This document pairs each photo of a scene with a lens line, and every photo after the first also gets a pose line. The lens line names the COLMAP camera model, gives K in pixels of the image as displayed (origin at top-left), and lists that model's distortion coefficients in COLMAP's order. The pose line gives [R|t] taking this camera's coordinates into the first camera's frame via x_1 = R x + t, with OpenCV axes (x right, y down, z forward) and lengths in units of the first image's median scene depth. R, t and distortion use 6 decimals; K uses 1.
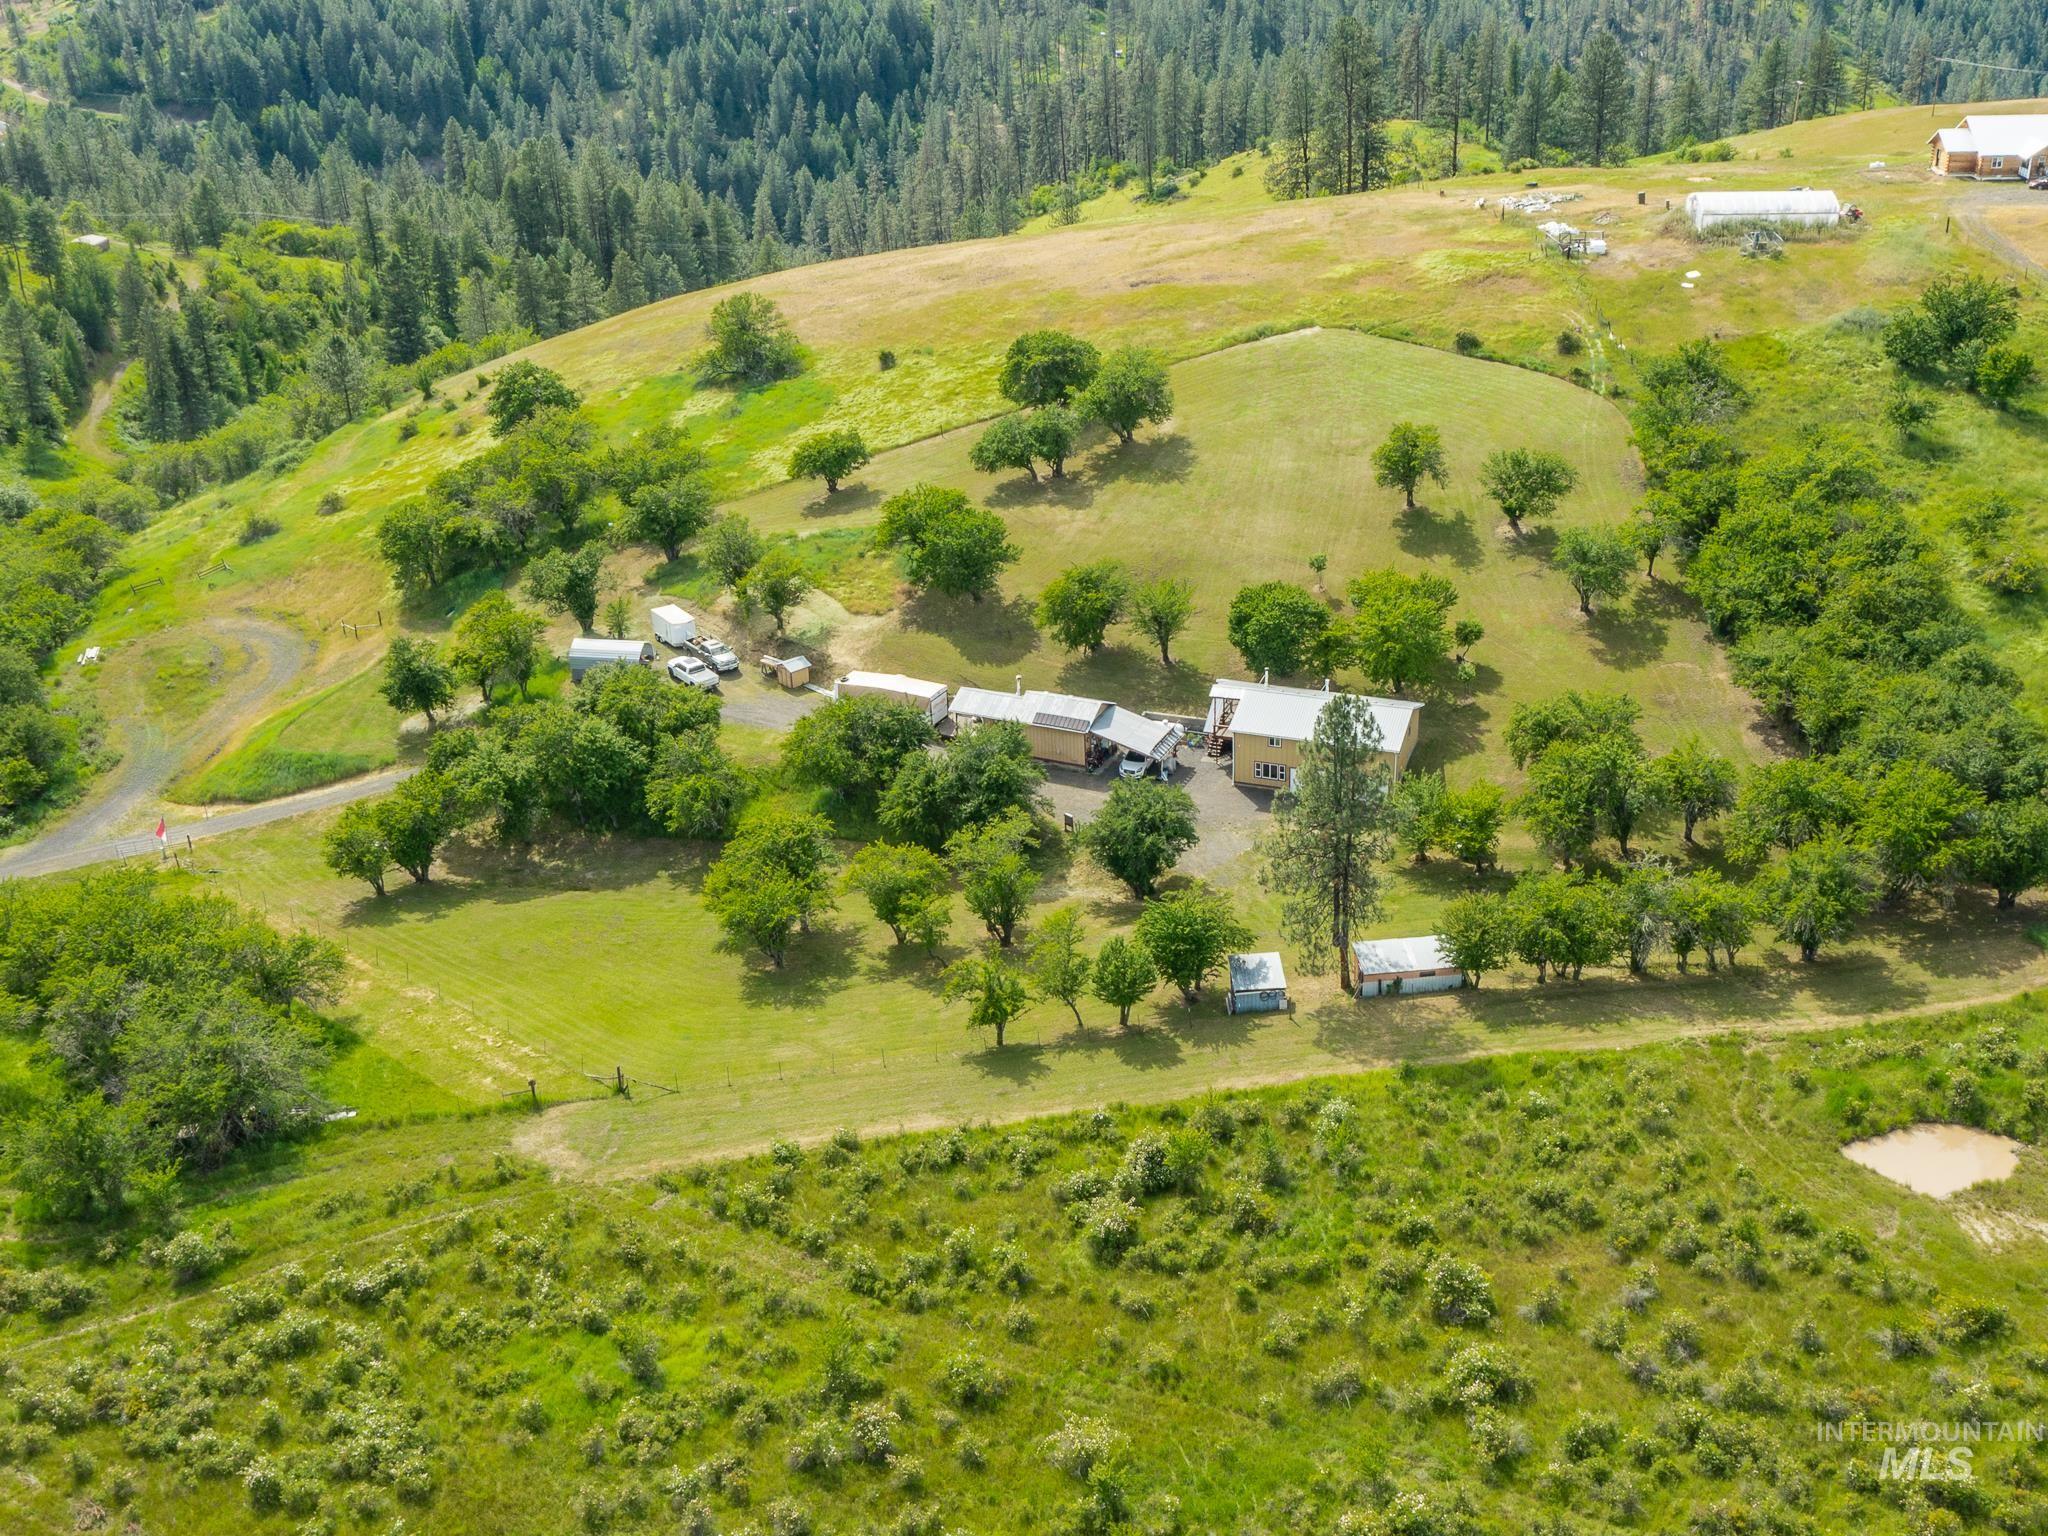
lens RADIAL K [[2244.7, 0, 1030.0], [0, 2244.7, 777.5], [0, 0, 1]] dist [-0.010837, 0.000000]
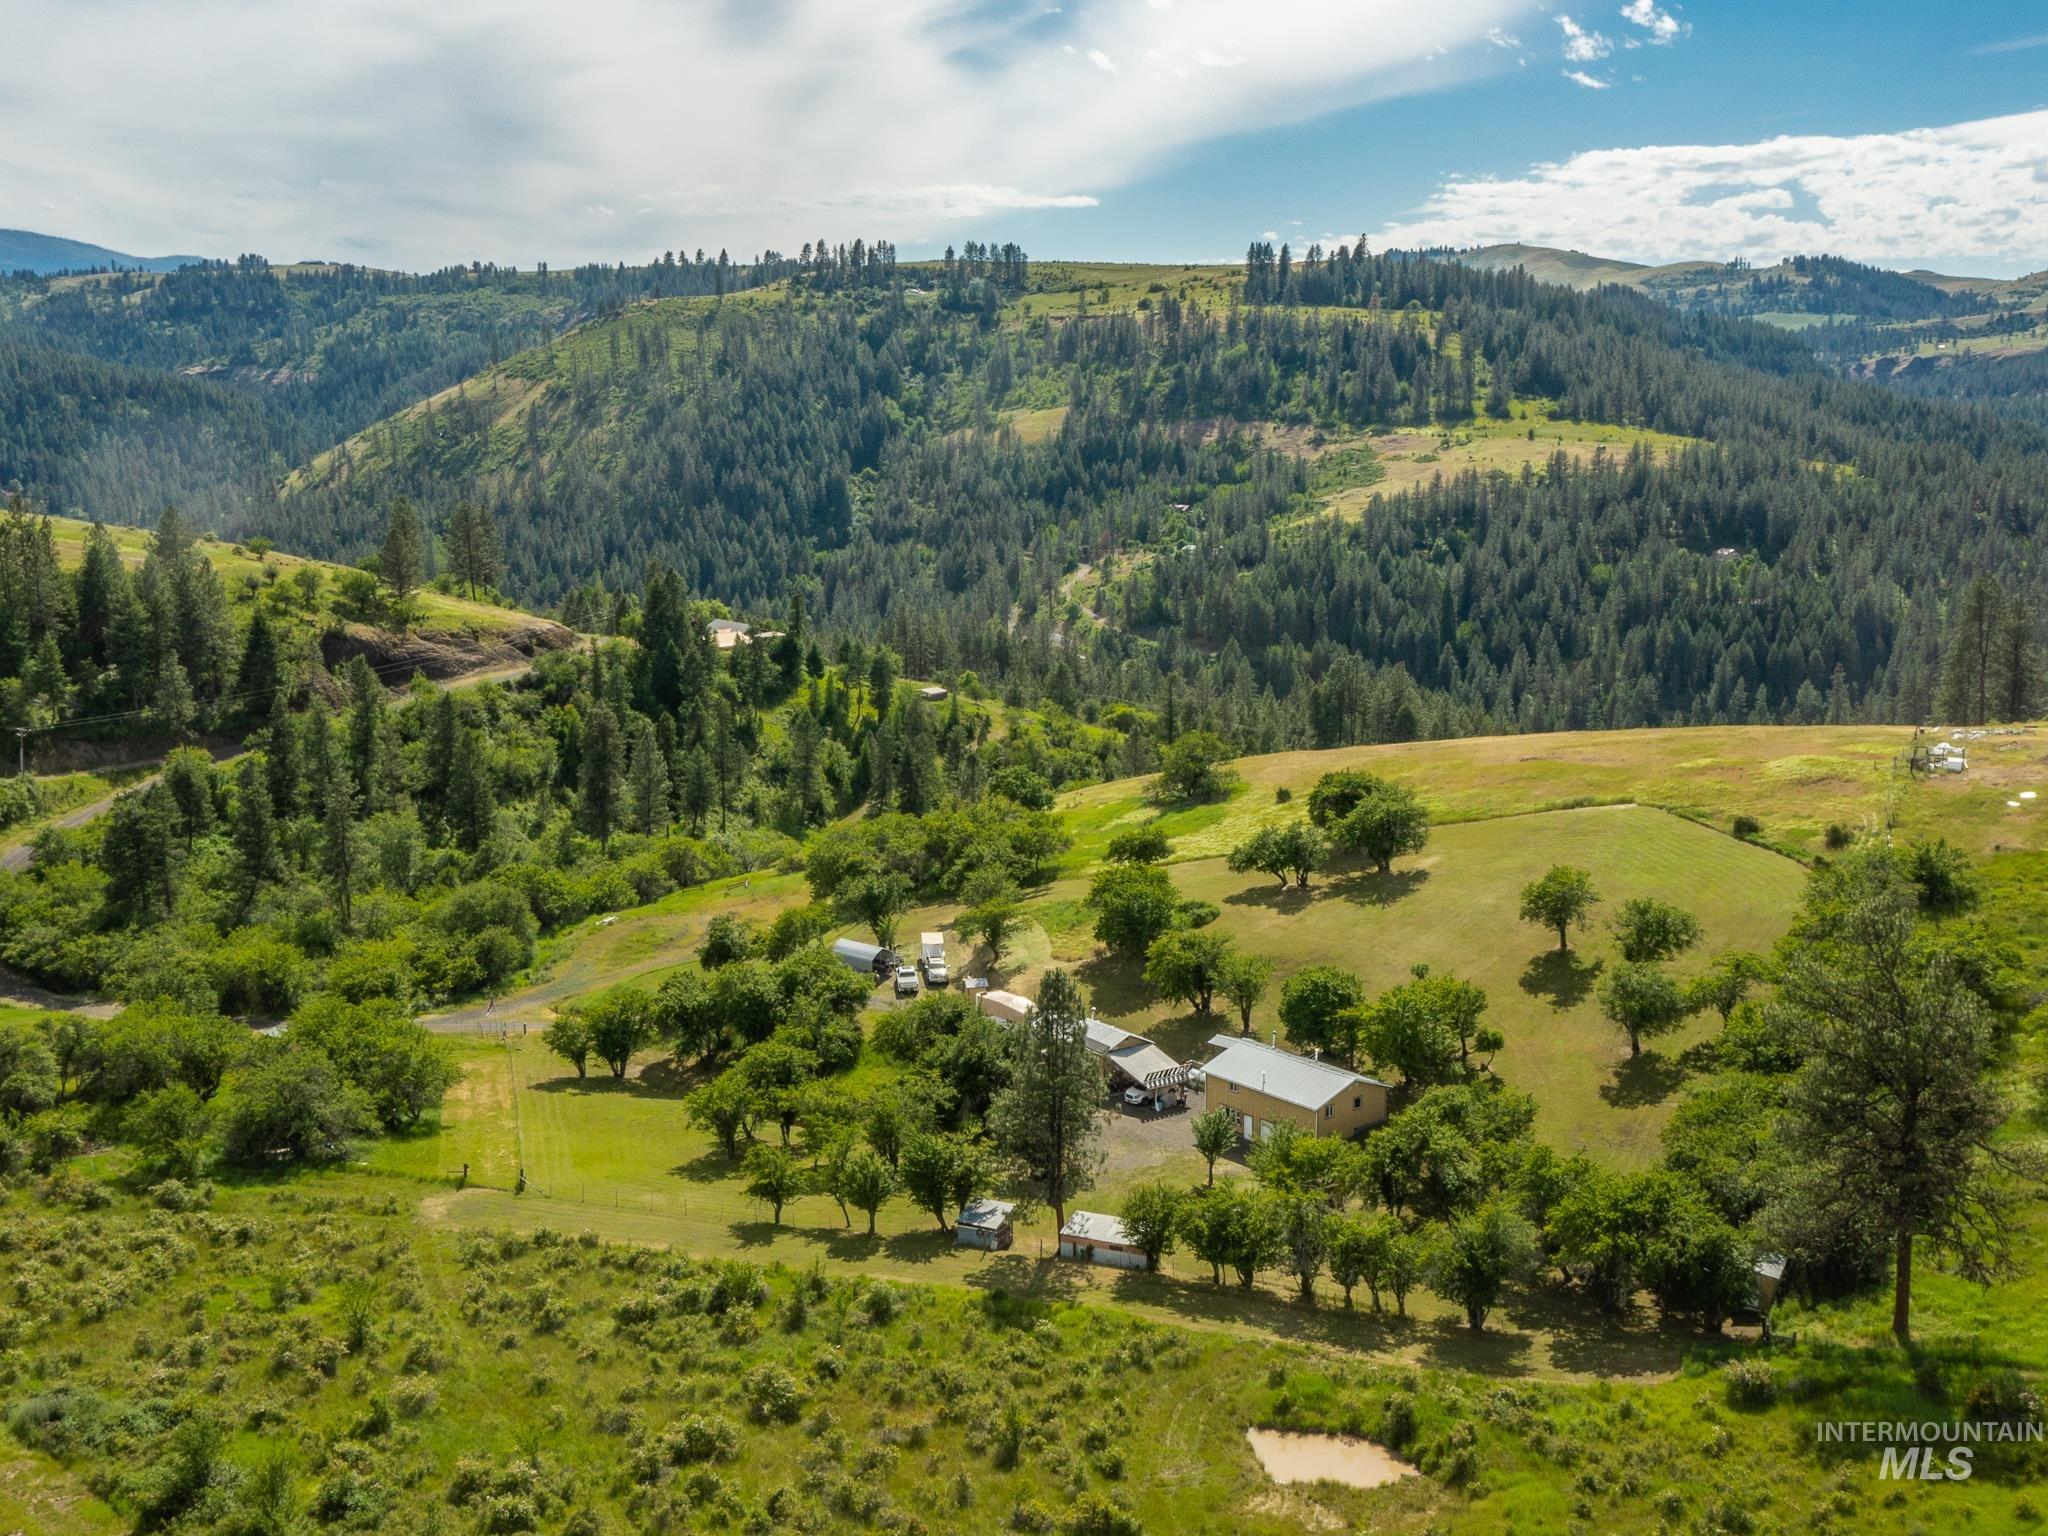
lens RADIAL K [[2244.7, 0, 1029.8], [0, 2244.7, 763.7], [0, 0, 1]] dist [-0.010837, 0.000000]
pose [[0.847601, 0.104881, -0.520166, 0.469369], [-0.241751, 0.948954, -0.202592, 0.065104], [0.472365, 0.297467, 0.829689, 0.000544]]
